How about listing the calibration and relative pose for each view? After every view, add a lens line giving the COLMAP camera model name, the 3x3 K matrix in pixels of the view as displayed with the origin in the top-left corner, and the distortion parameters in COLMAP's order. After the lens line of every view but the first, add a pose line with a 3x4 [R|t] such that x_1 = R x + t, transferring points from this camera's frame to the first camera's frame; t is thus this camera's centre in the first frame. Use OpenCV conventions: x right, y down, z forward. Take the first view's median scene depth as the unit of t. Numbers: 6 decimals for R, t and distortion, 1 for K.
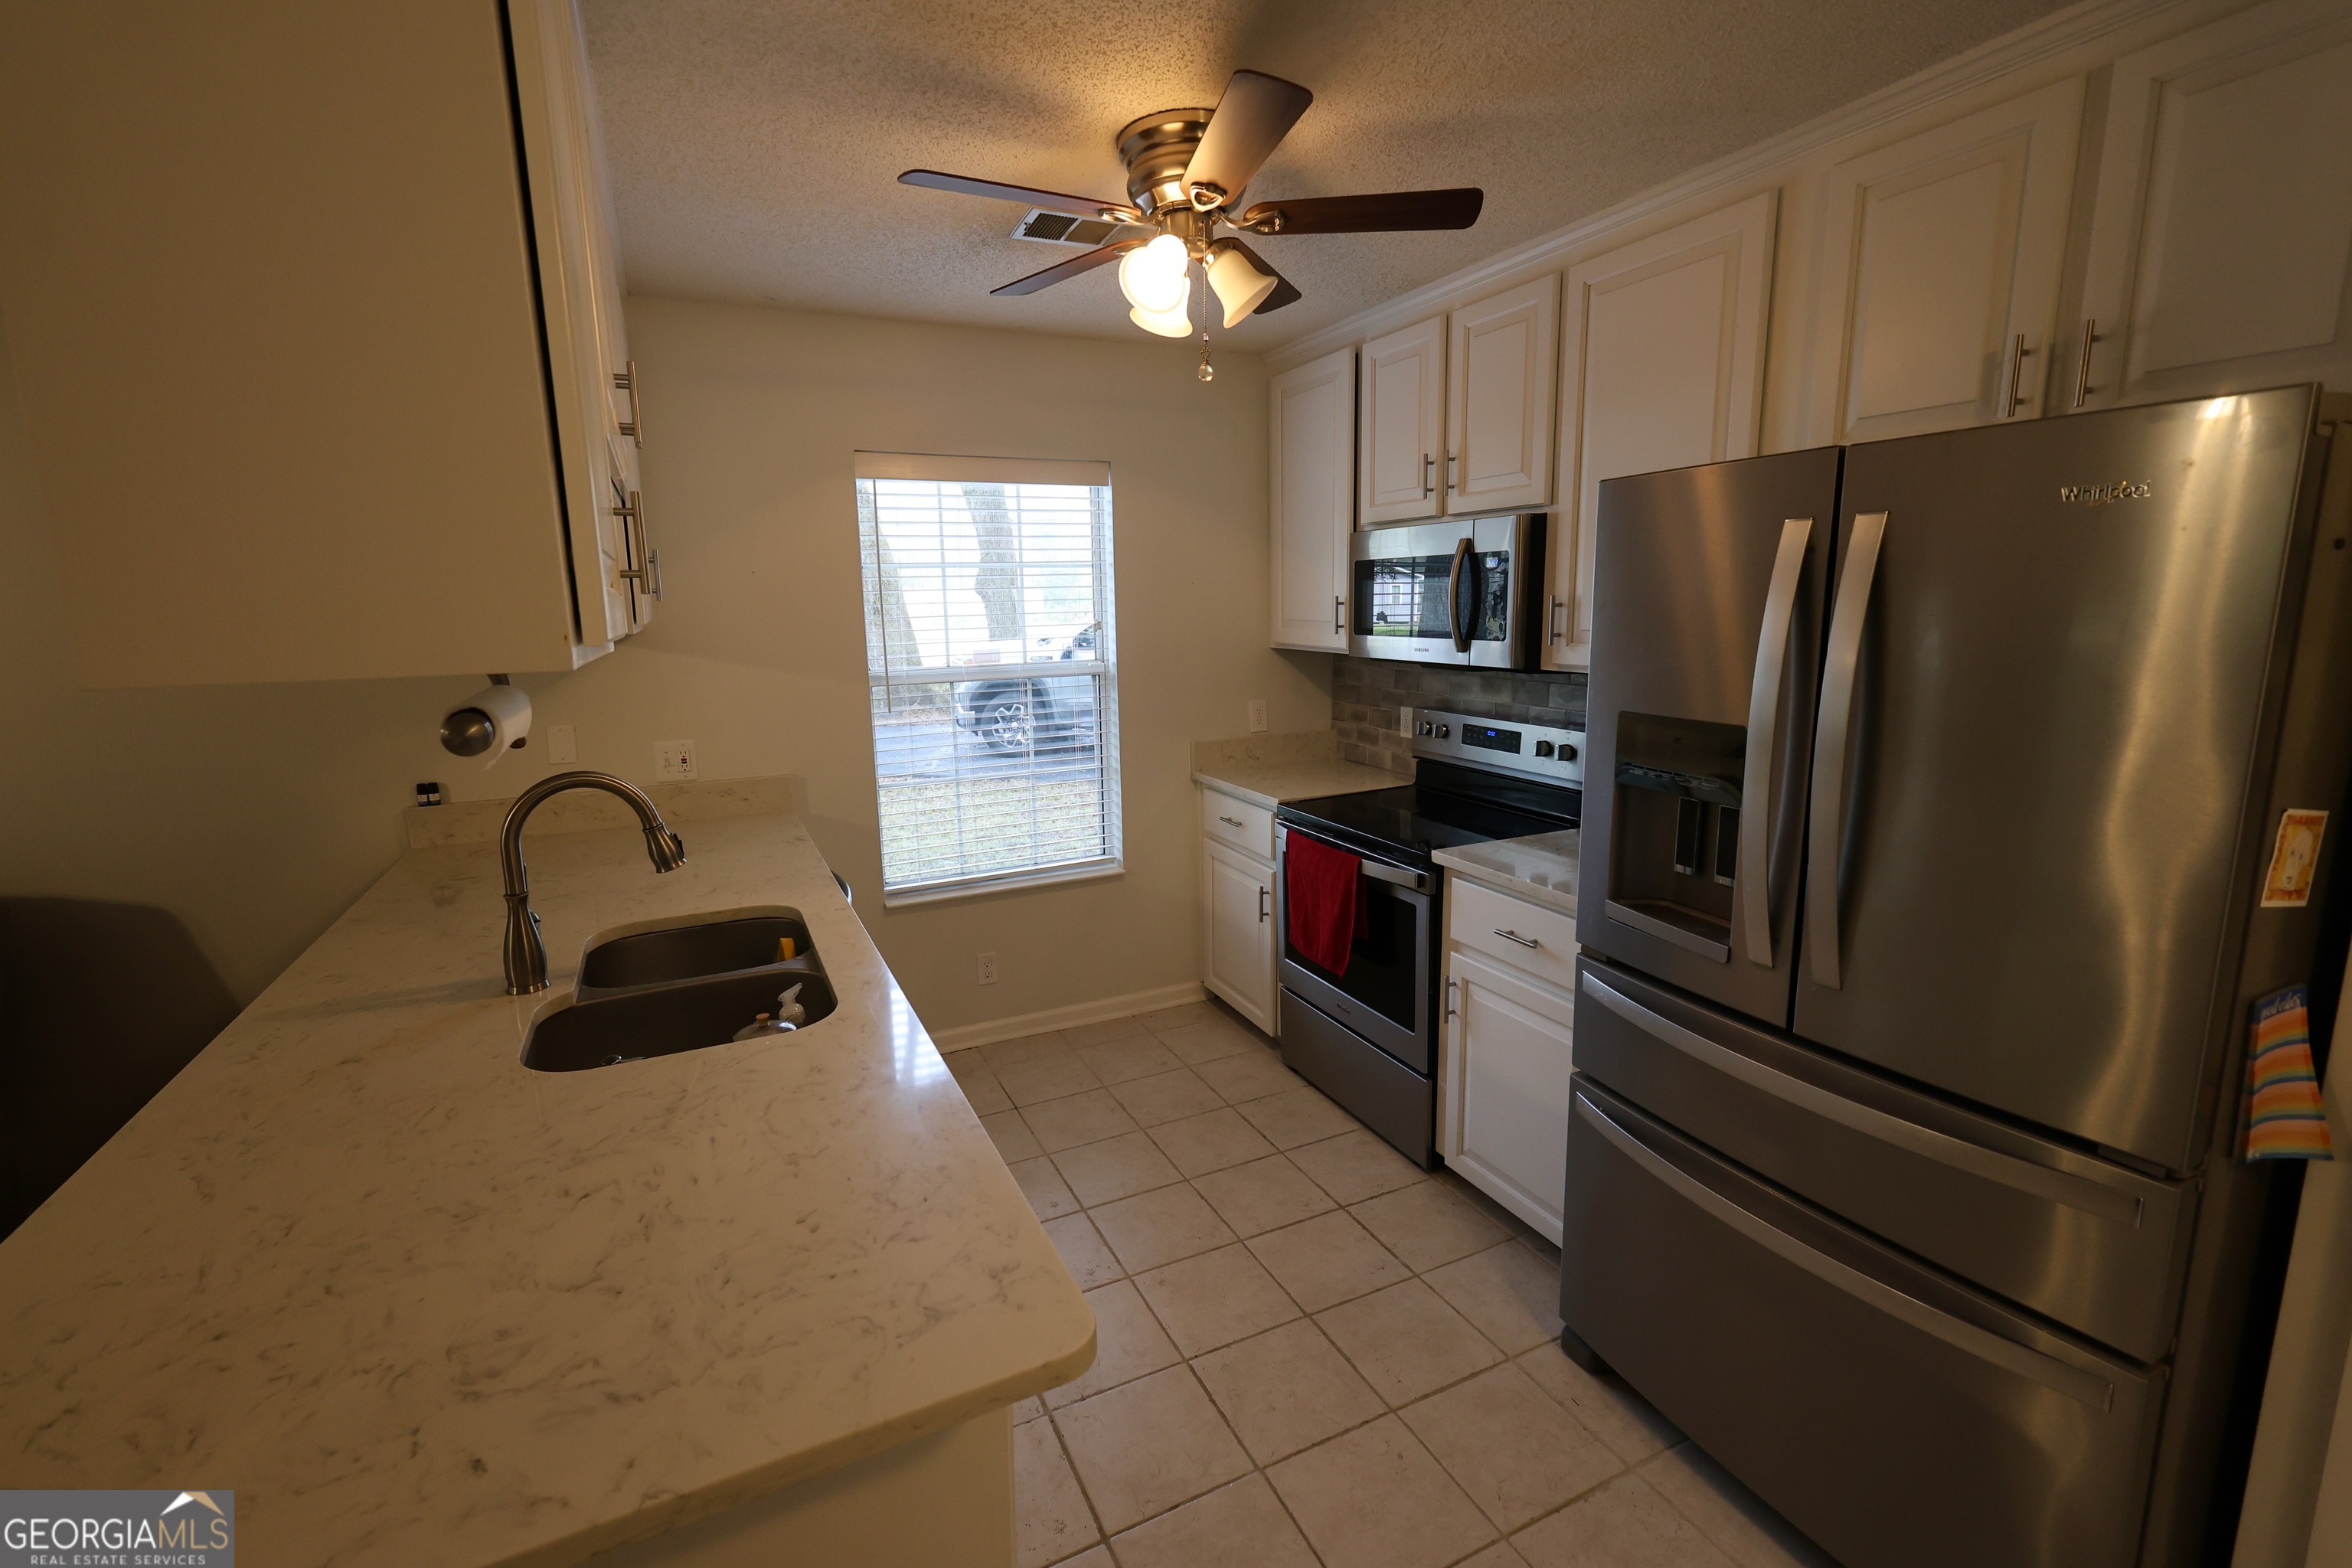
lens RADIAL K [[1025.6, 0, 1176.0], [0, 1025.6, 784.0], [0, 0, 1]] dist [-0.000885, -0.000231]
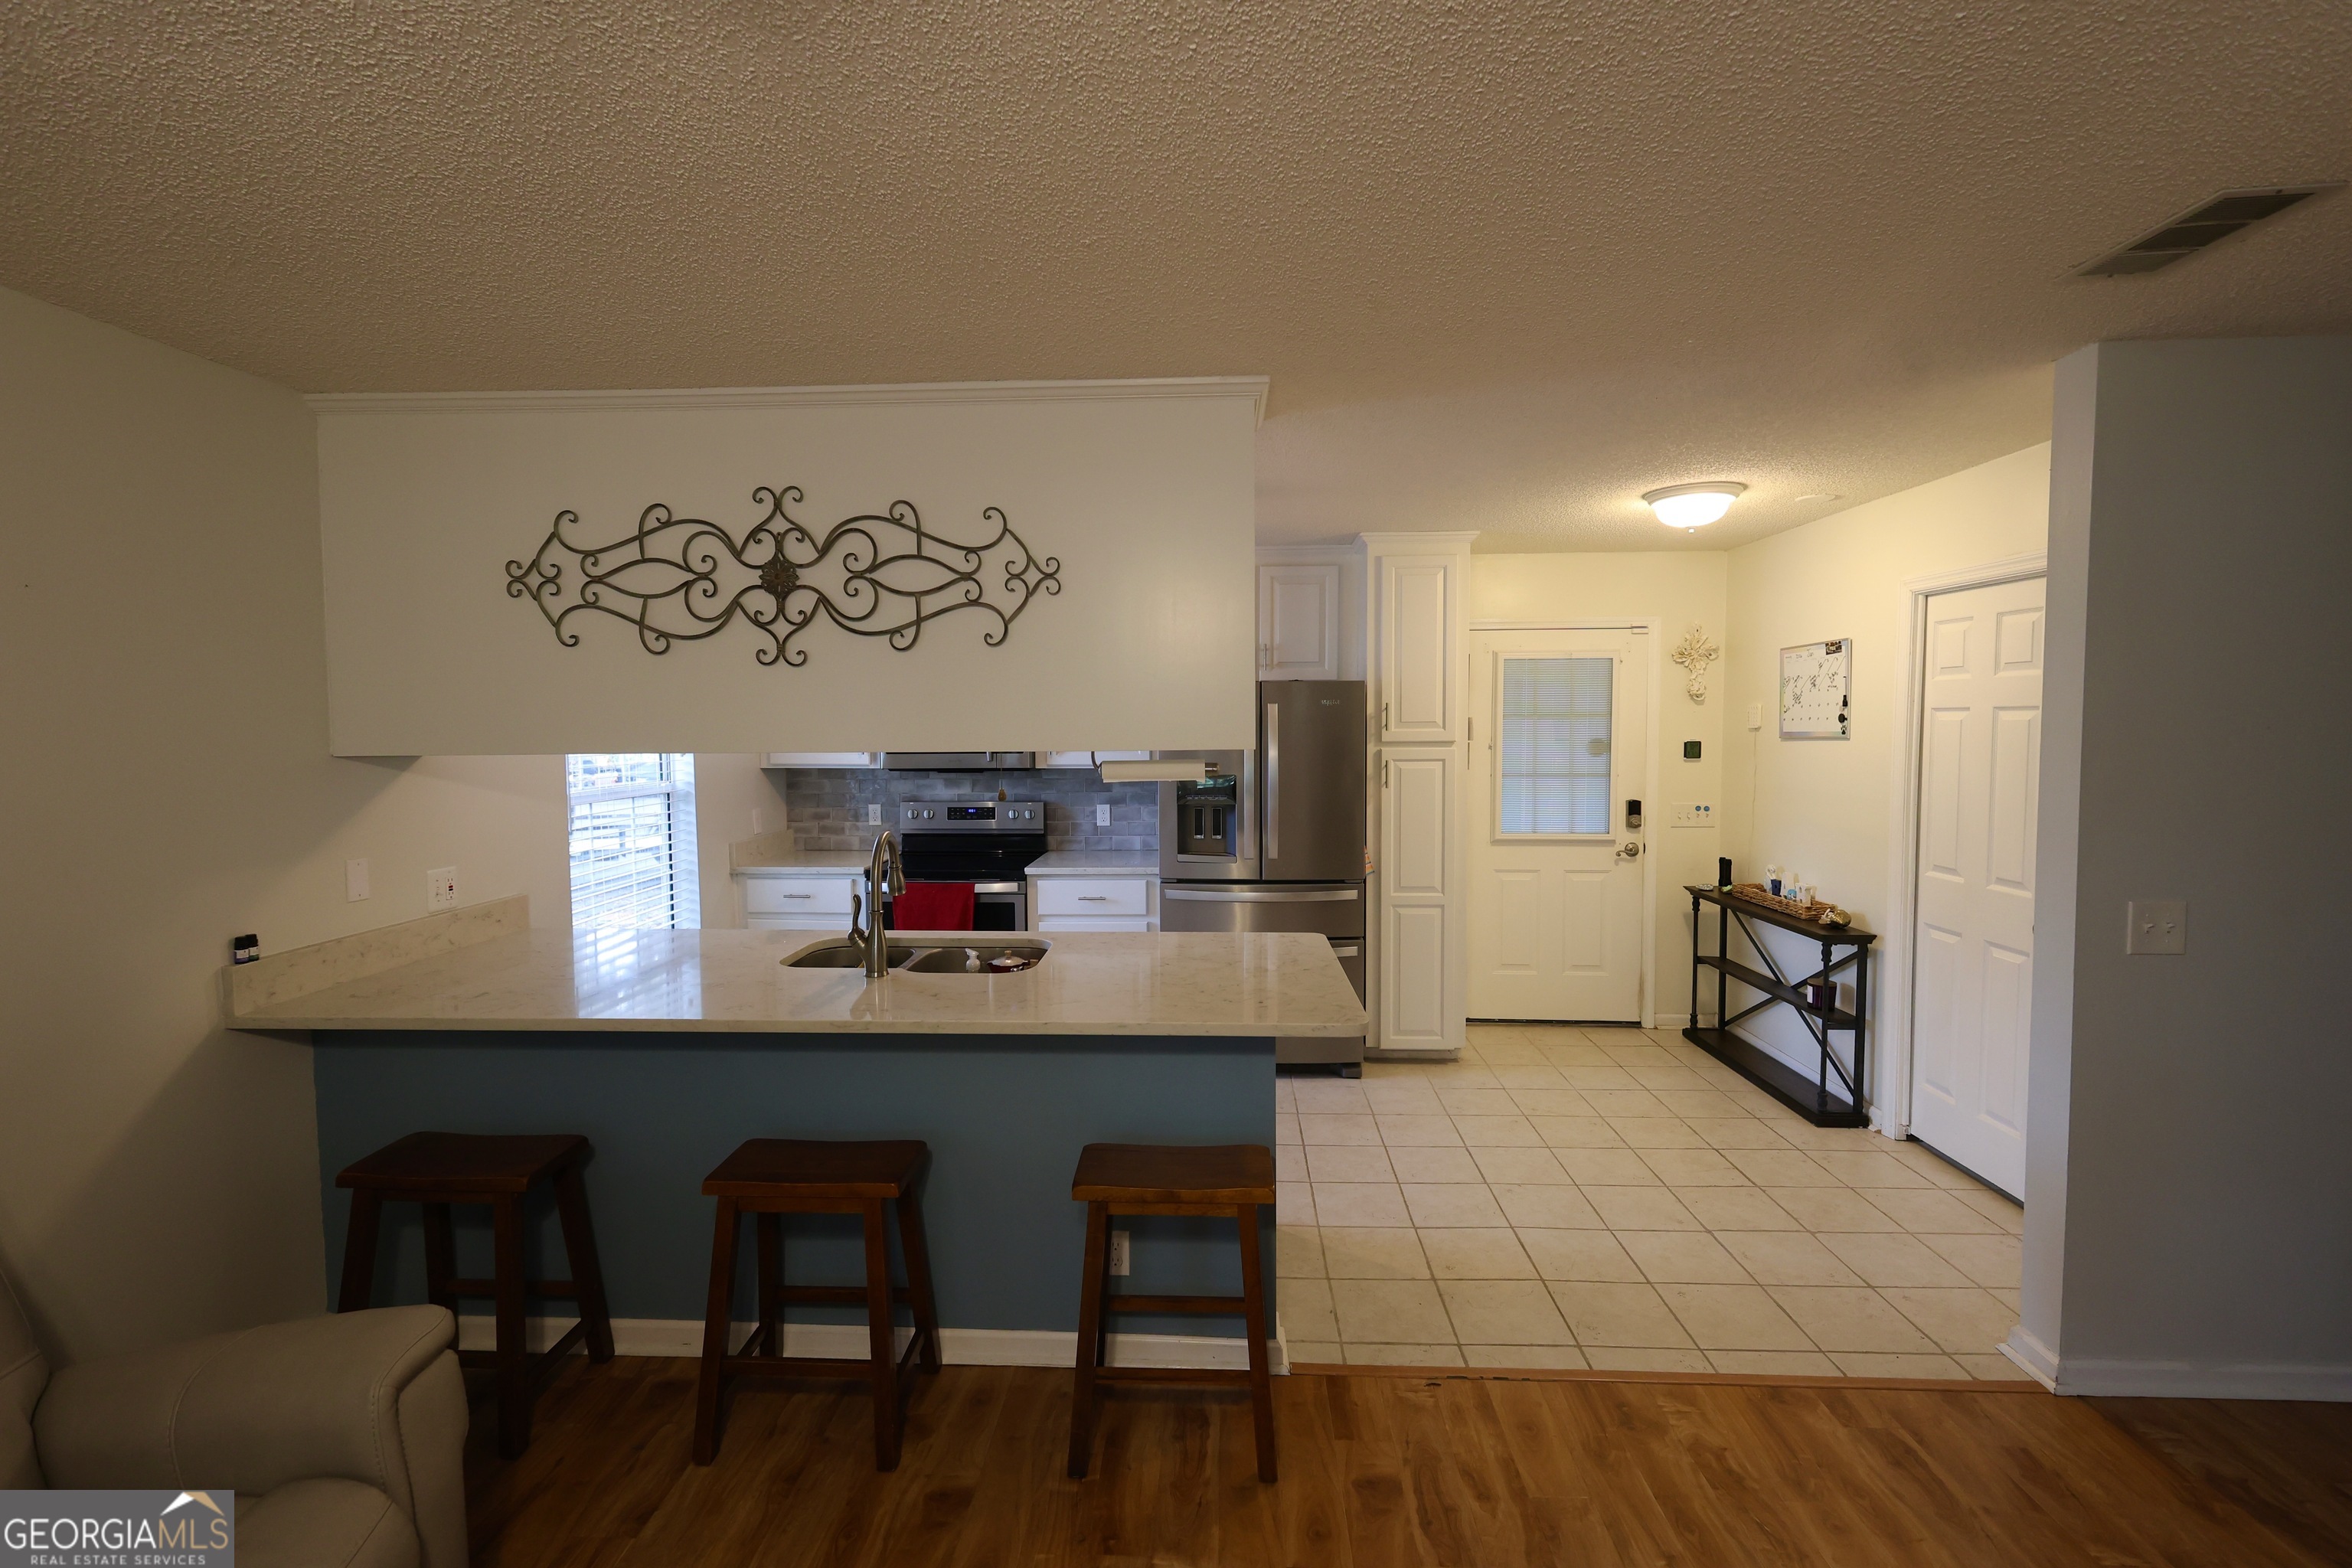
lens RADIAL K [[1025.6, 0, 1176.0], [0, 1025.6, 784.0], [0, 0, 1]] dist [-0.000885, -0.000231]
pose [[0.471586, -0.037849, 0.881007, -1.016817], [0.154702, 0.987135, -0.040400, 0.026291], [-0.868144, 0.155346, 0.471375, -0.086737]]
